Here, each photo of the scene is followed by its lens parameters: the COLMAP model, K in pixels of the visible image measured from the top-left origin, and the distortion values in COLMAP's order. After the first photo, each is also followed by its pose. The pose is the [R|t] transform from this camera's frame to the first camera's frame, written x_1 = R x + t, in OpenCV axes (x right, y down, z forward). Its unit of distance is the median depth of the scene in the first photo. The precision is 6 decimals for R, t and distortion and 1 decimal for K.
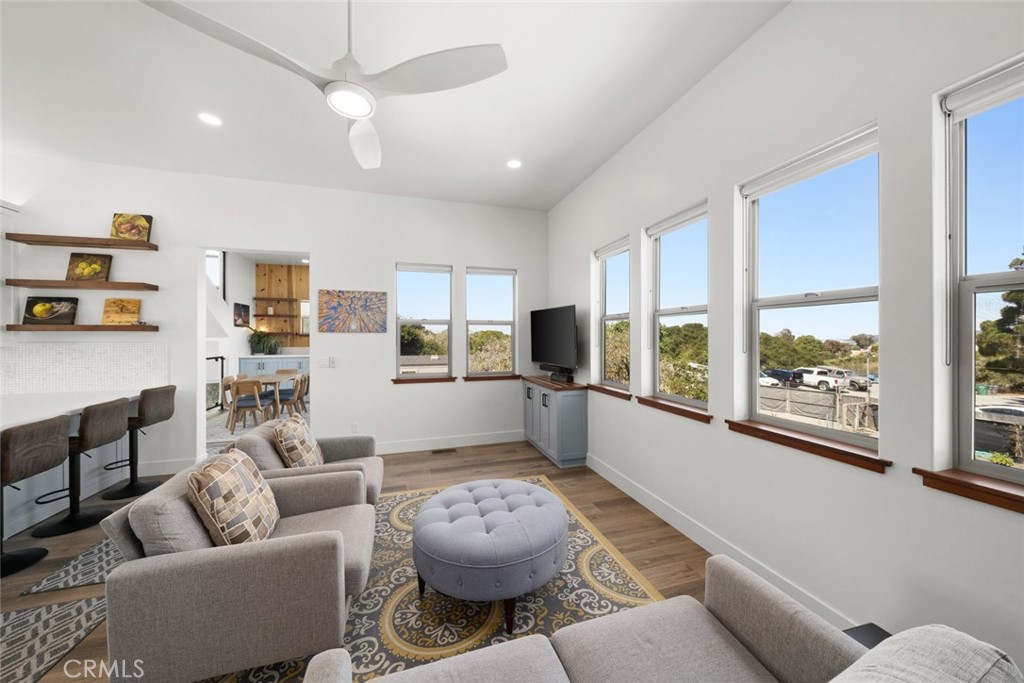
lens RADIAL K [[356.9, 0, 514.7], [0, 356.9, 337.7], [0, 0, 1]] dist [-0.000610, 0.000065]
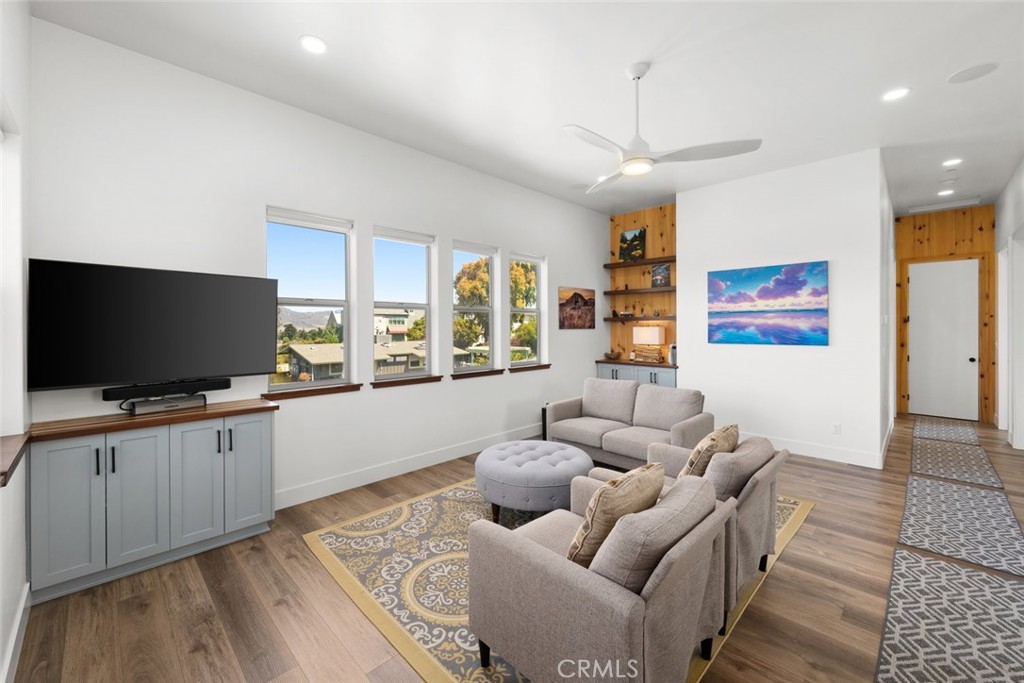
lens RADIAL K [[413.4, 0, 503.2], [0, 413.4, 327.0], [0, 0, 1]] dist [-0.002303, -0.000339]
pose [[-0.462797, 0.000947, 0.886464, -0.794862], [0.006621, 0.999975, 0.002388, -0.000643], [-0.886440, 0.006974, -0.462792, 1.056526]]
